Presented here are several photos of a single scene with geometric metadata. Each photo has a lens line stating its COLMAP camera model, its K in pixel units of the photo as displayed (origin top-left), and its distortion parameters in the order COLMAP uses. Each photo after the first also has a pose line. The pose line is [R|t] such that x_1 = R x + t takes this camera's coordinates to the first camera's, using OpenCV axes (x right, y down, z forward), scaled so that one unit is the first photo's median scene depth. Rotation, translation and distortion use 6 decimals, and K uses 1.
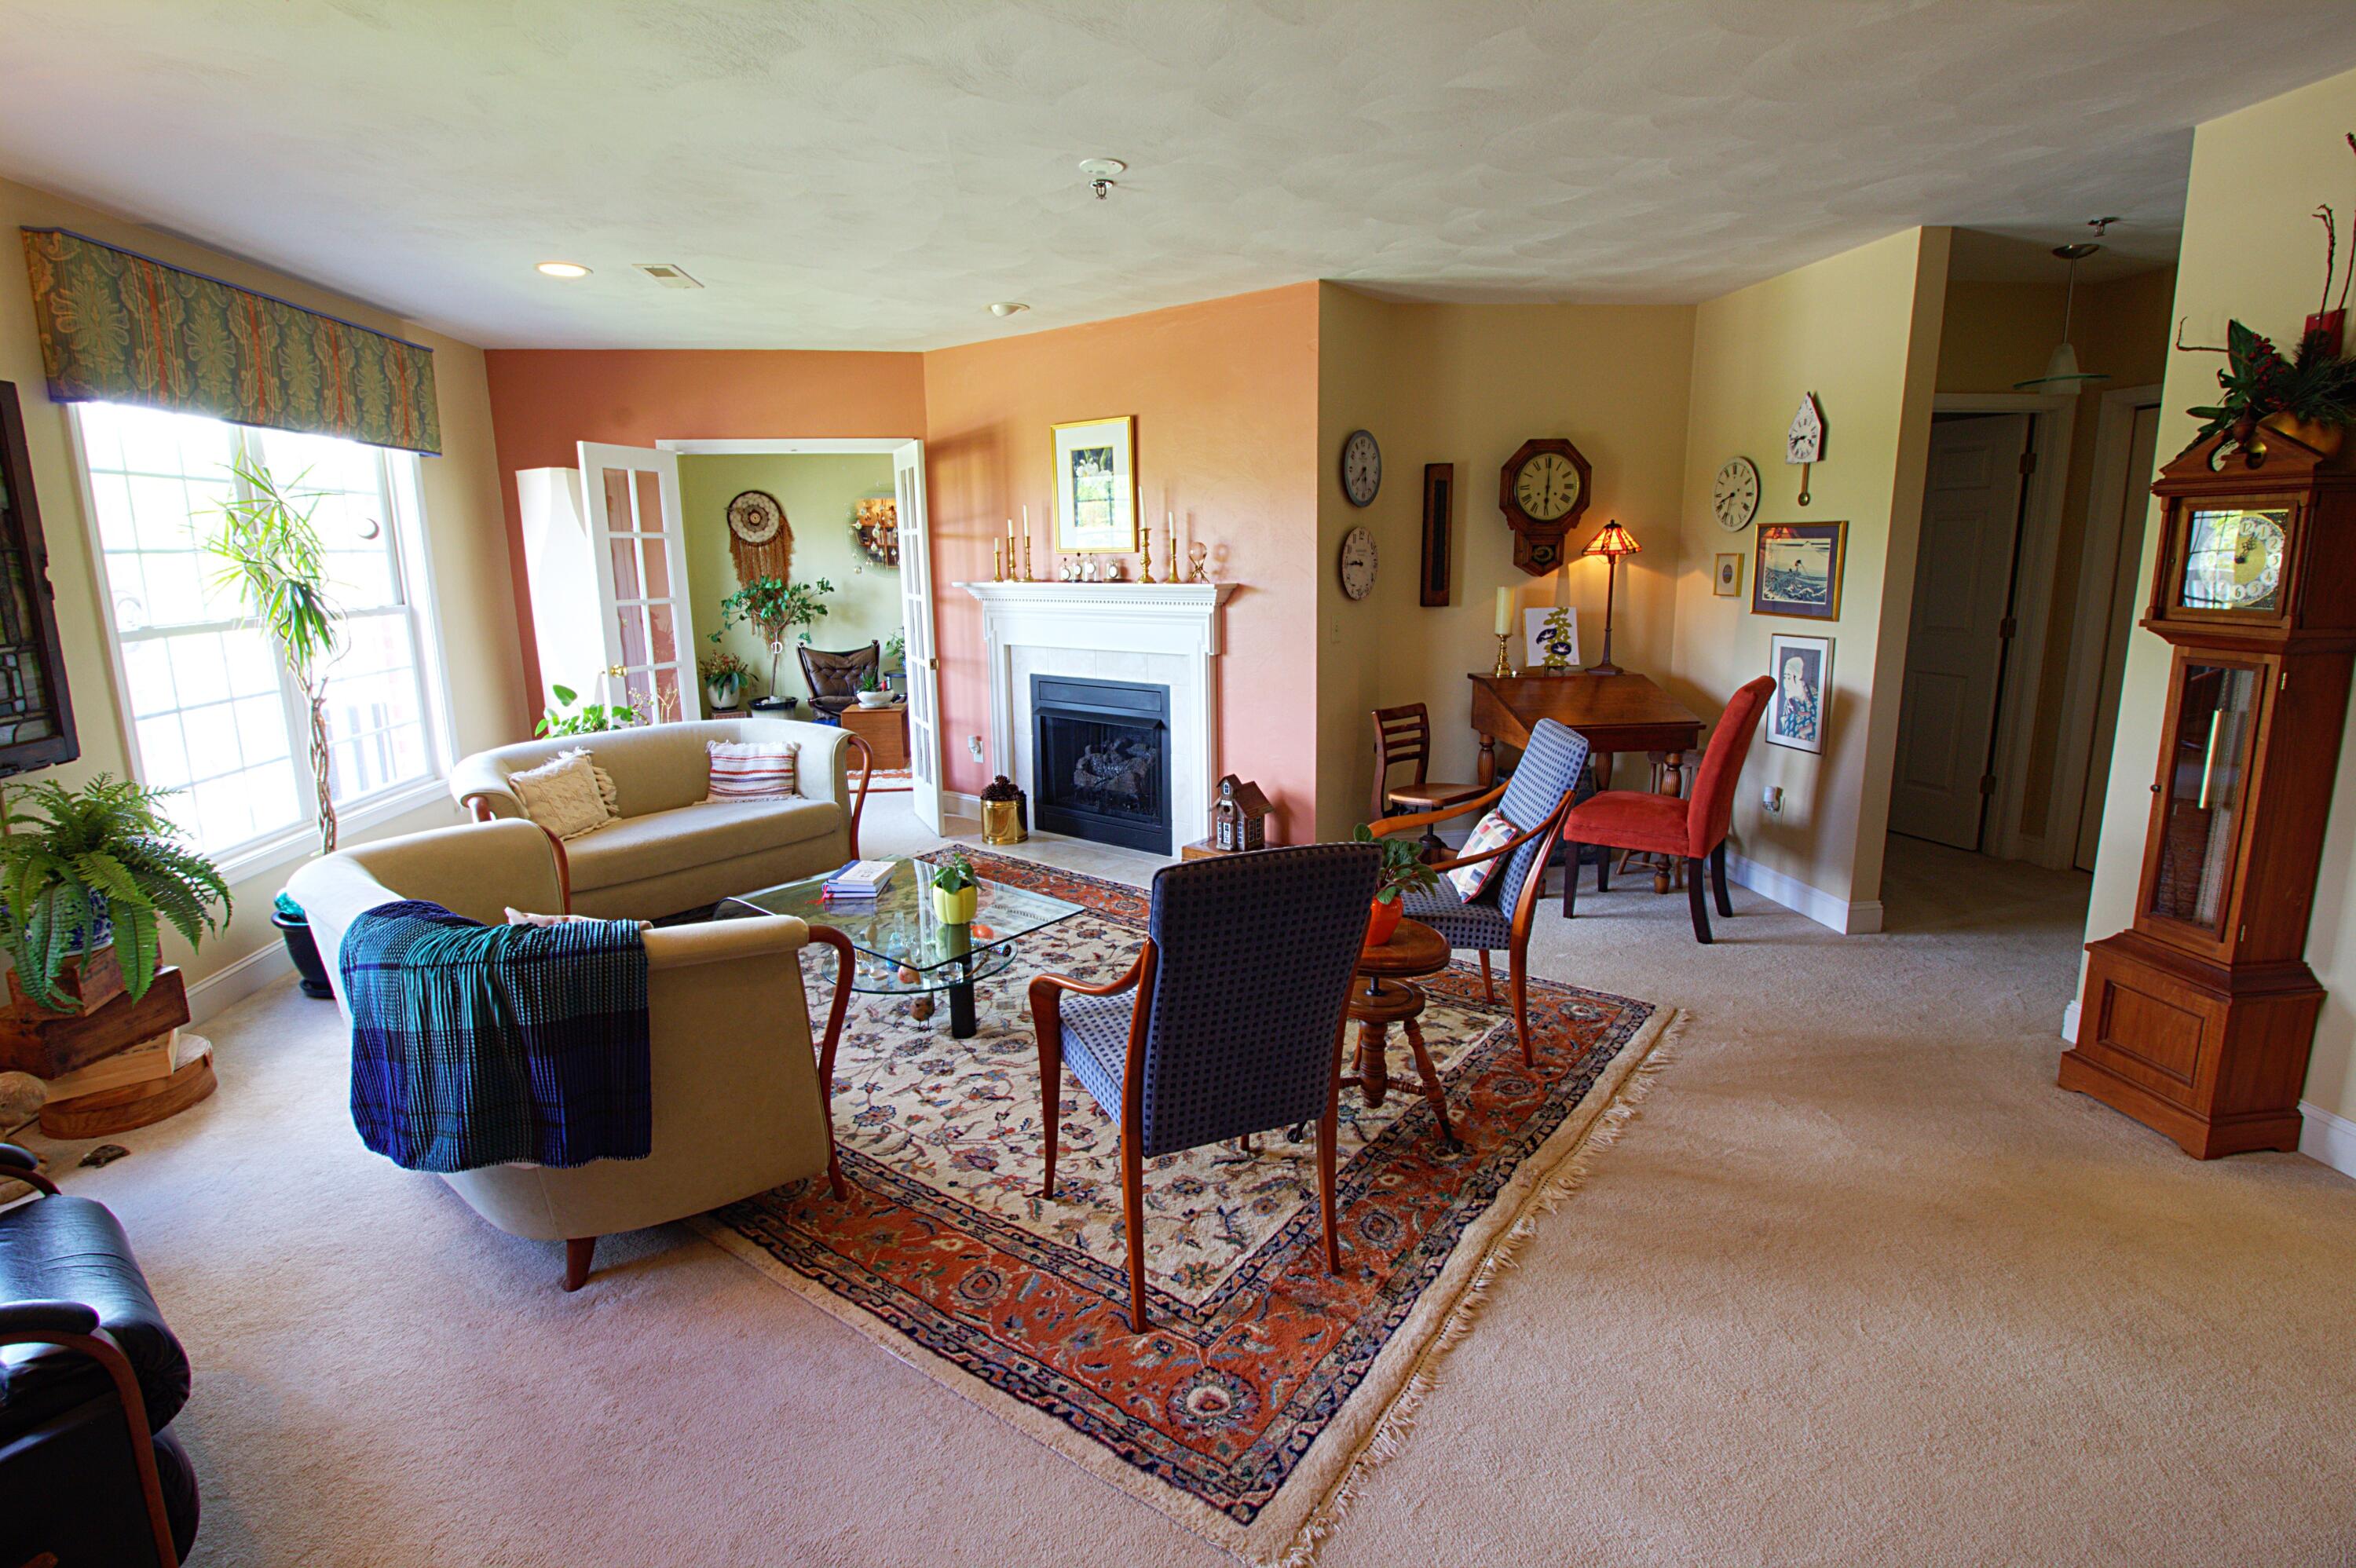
lens RADIAL K [[1118.2, 0, 1183.8], [0, 1118.2, 768.7], [0, 0, 1]] dist [-0.004923, -0.000319]
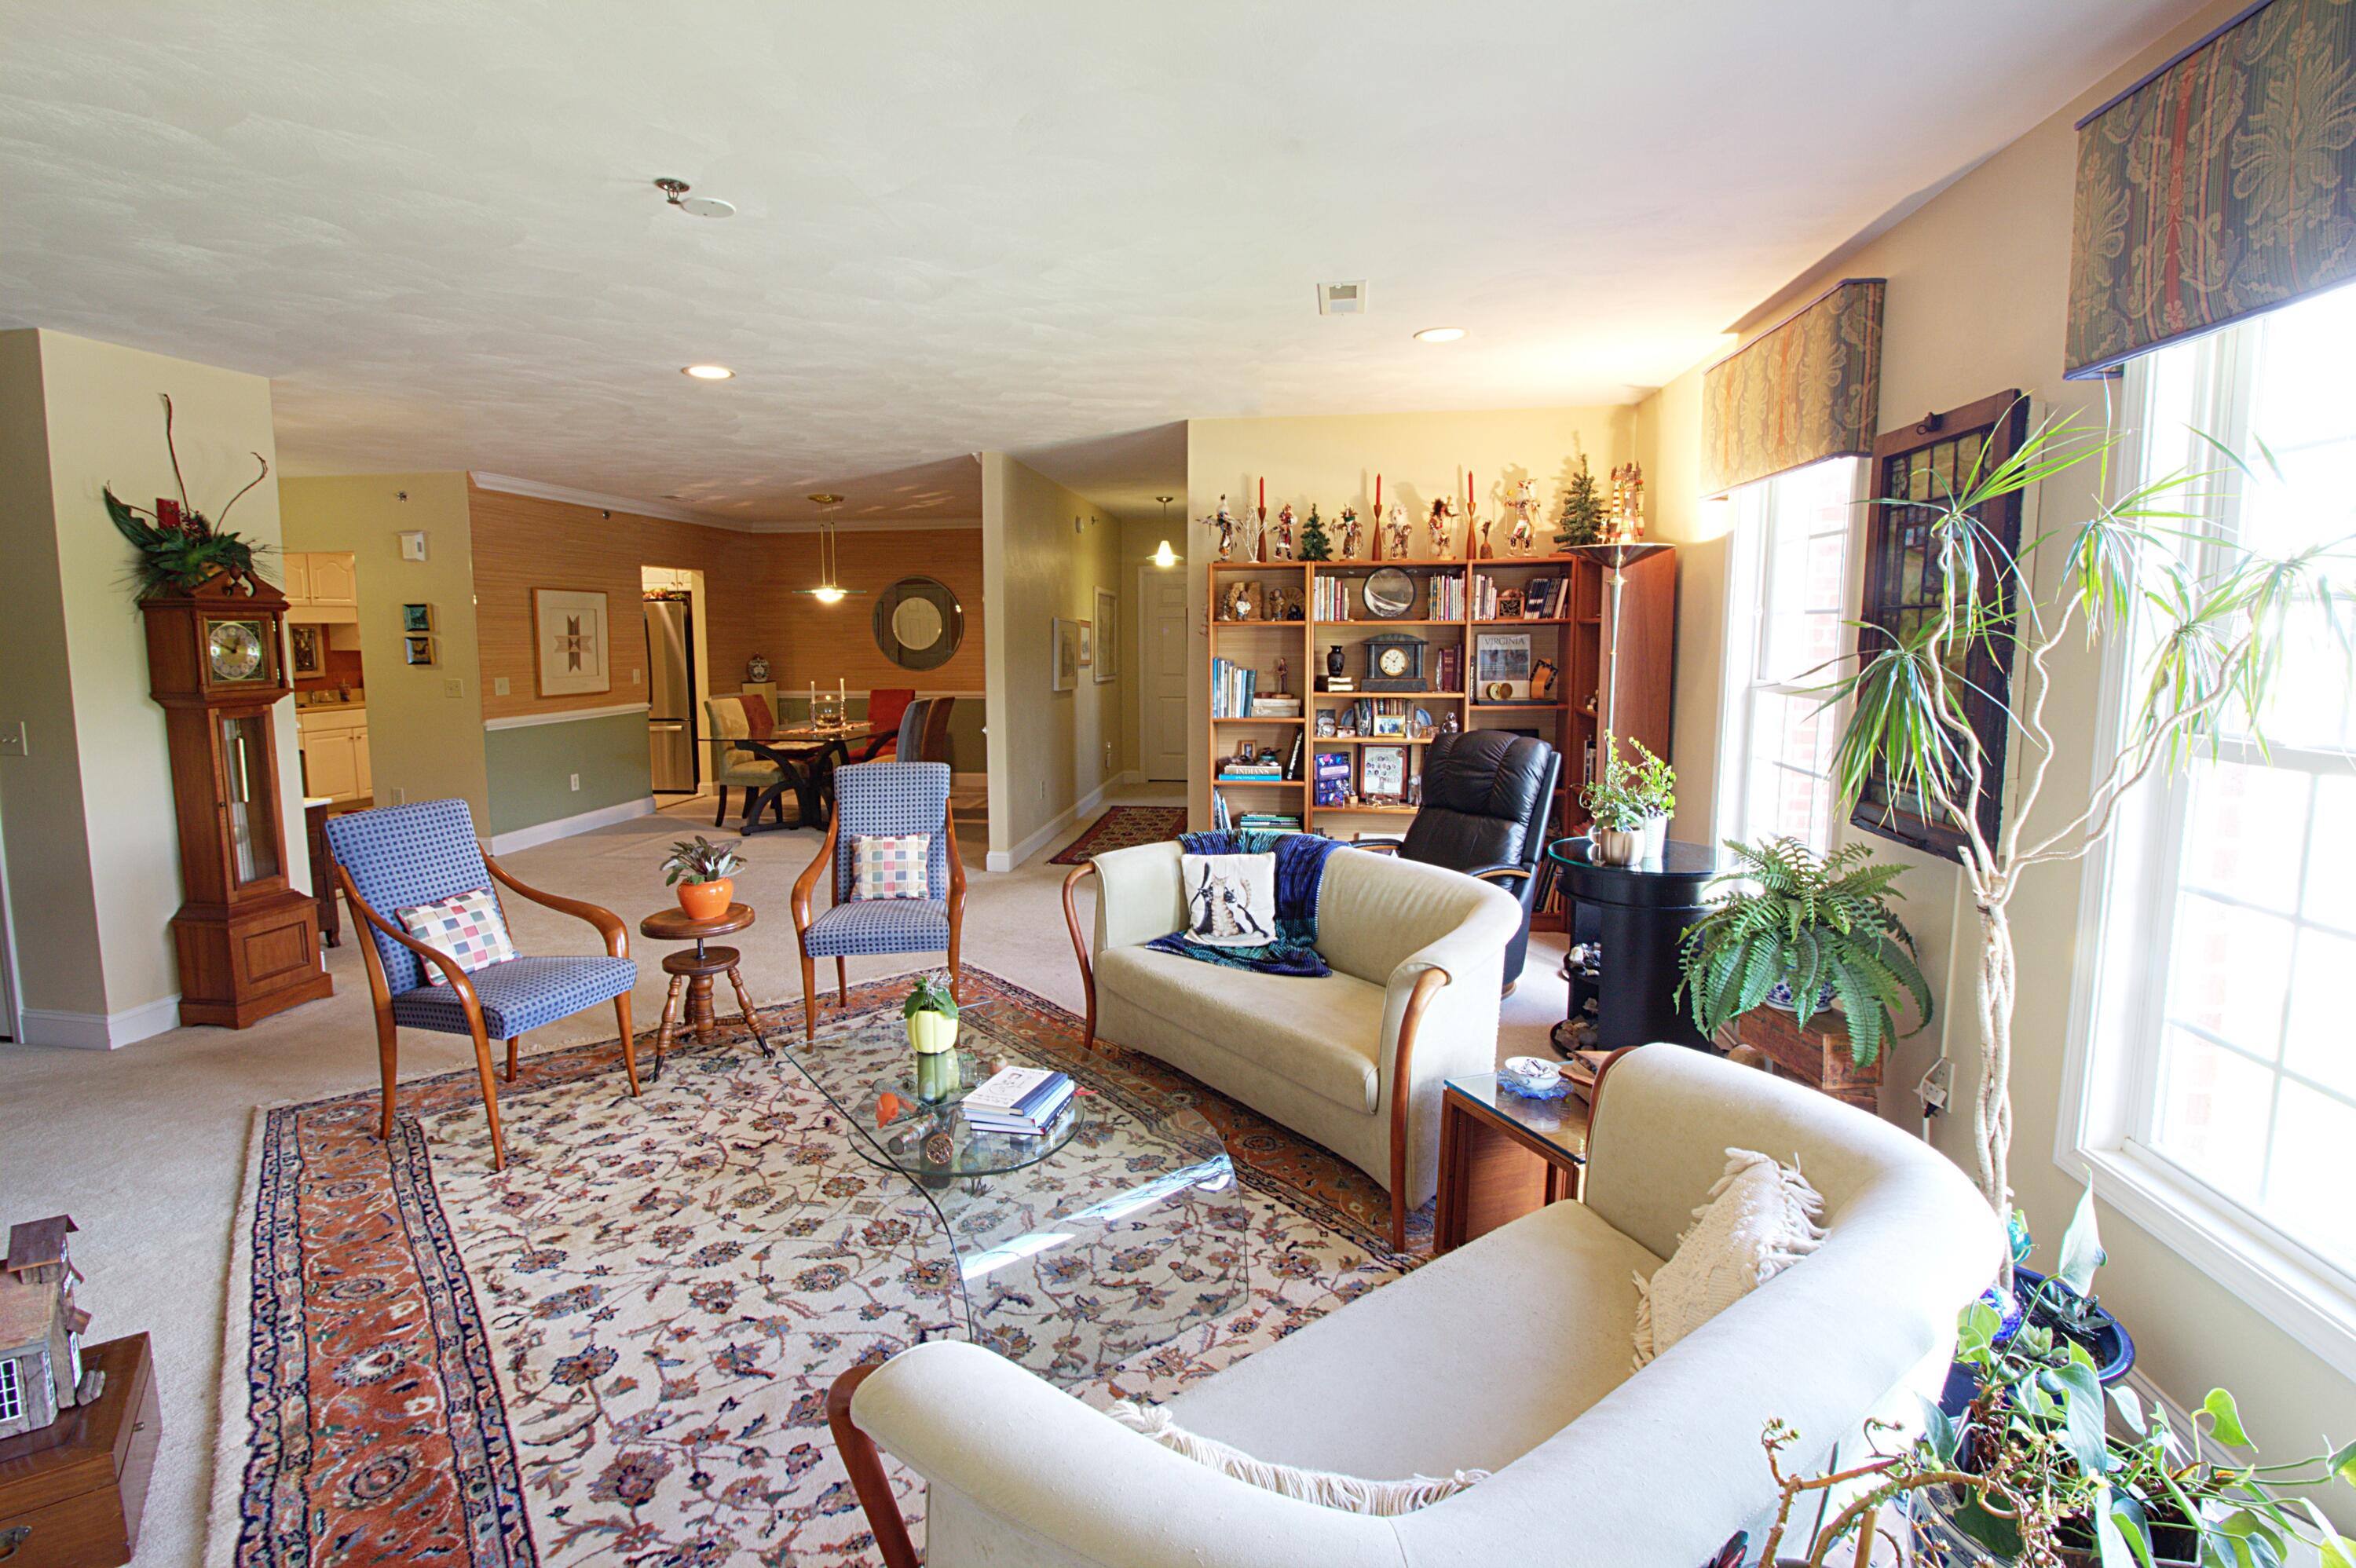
lens RADIAL K [[1118.2, 0, 1160.5], [0, 1118.2, 759.2], [0, 0, 1]] dist [-0.004923, -0.000319]
pose [[-0.964105, -0.012637, 0.265221, -0.491400], [0.066576, 0.955454, 0.287533, -0.260335], [-0.257040, 0.294869, -0.920316, 1.380514]]
